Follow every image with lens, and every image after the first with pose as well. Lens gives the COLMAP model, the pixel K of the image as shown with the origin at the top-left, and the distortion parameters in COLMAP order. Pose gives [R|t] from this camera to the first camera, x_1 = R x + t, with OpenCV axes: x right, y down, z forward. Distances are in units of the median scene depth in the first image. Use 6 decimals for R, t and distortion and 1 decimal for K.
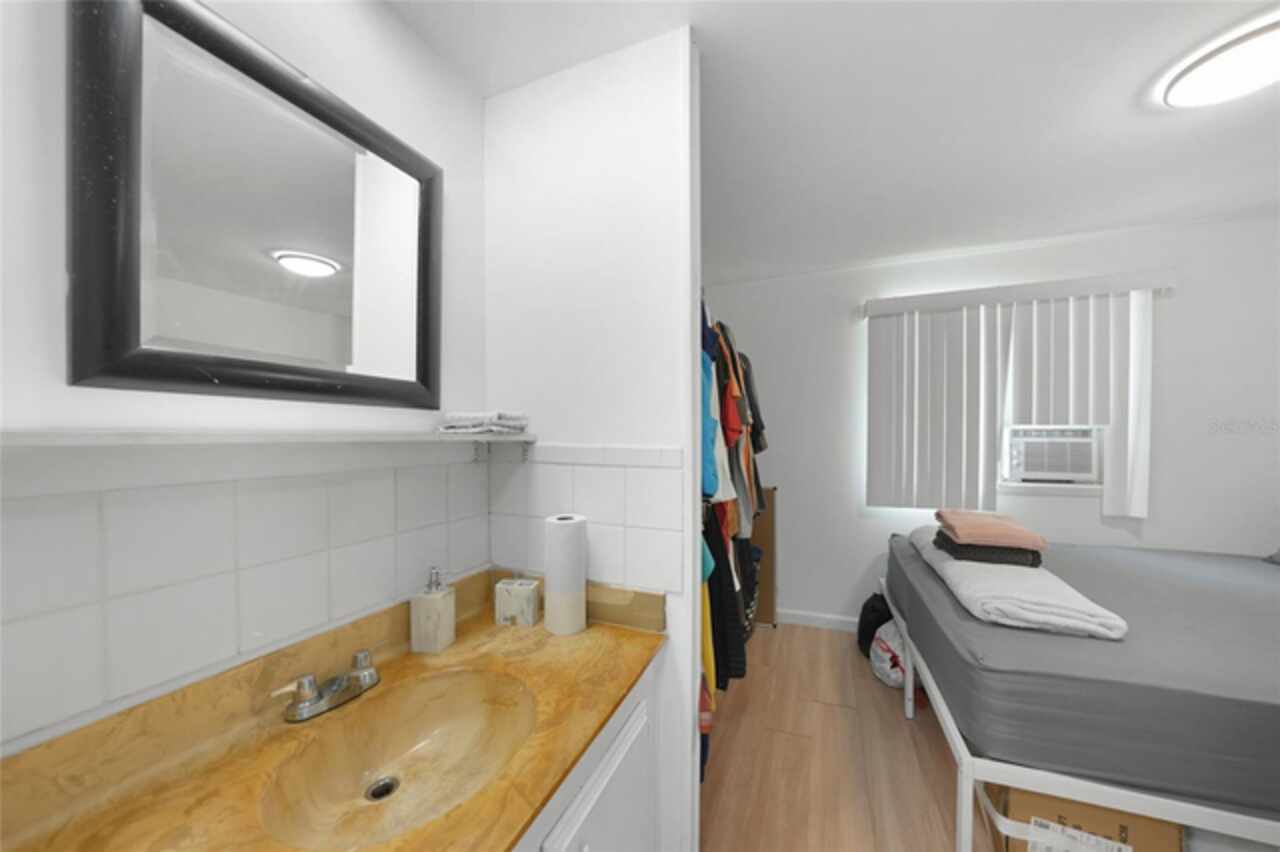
lens RADIAL K [[451.9, 0, 640.0], [0, 451.9, 426.0], [0, 0, 1]] dist [-0.022597, 0.006962]
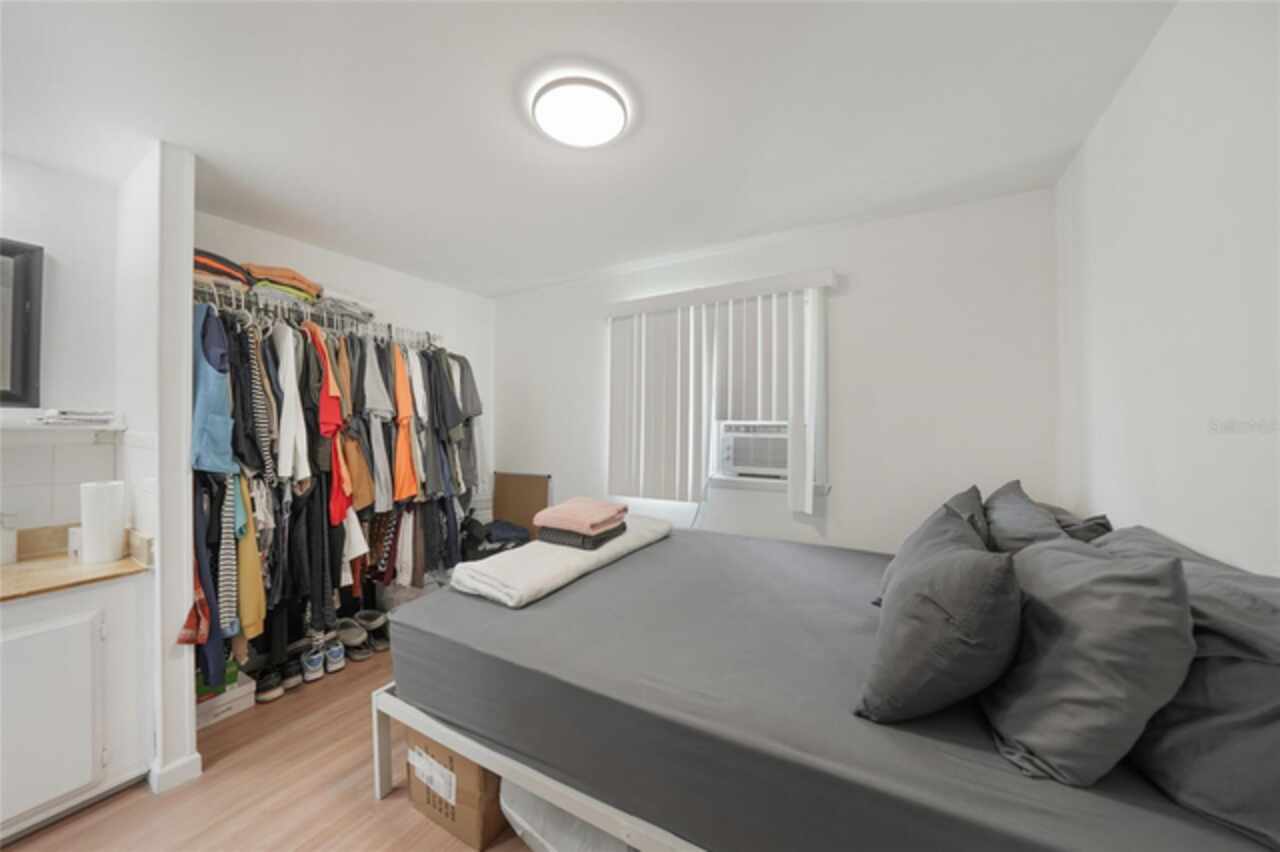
lens RADIAL K [[435.5, 0, 640.0], [0, 435.5, 426.0], [0, 0, 1]] dist [-0.036617, -0.000035]
pose [[0.992521, 0.005344, -0.121954, 0.819649], [-0.004180, 0.999943, 0.009800, 0.001025], [0.121999, -0.009217, 0.992487, -0.031573]]
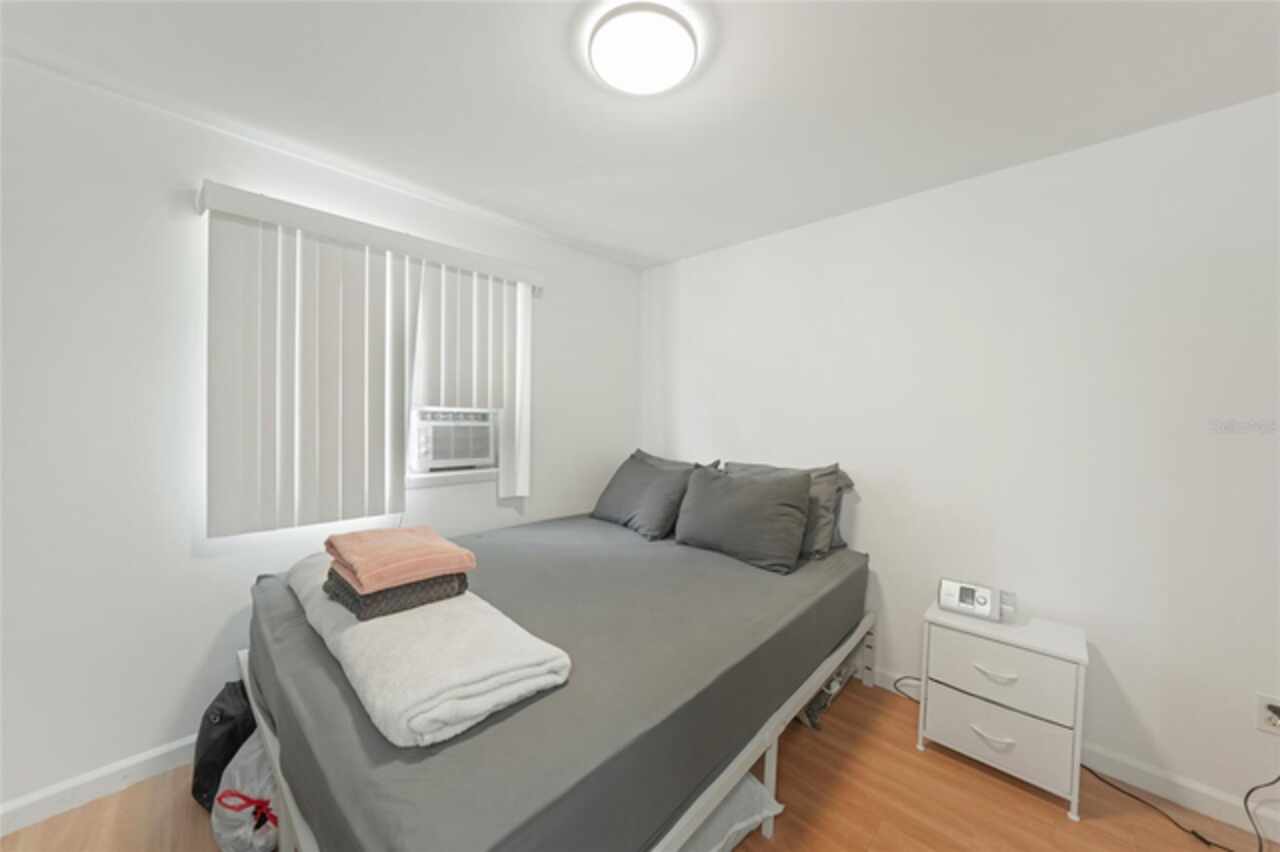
lens RADIAL K [[439.4, 0, 641.8], [0, 439.4, 429.5], [0, 0, 1]] dist [-0.032132, 0.006030]
pose [[0.361960, -0.024270, 0.931878, 0.226701], [-0.021216, 0.999188, 0.034264, 0.004308], [-0.931952, -0.032173, 0.361151, 0.325471]]
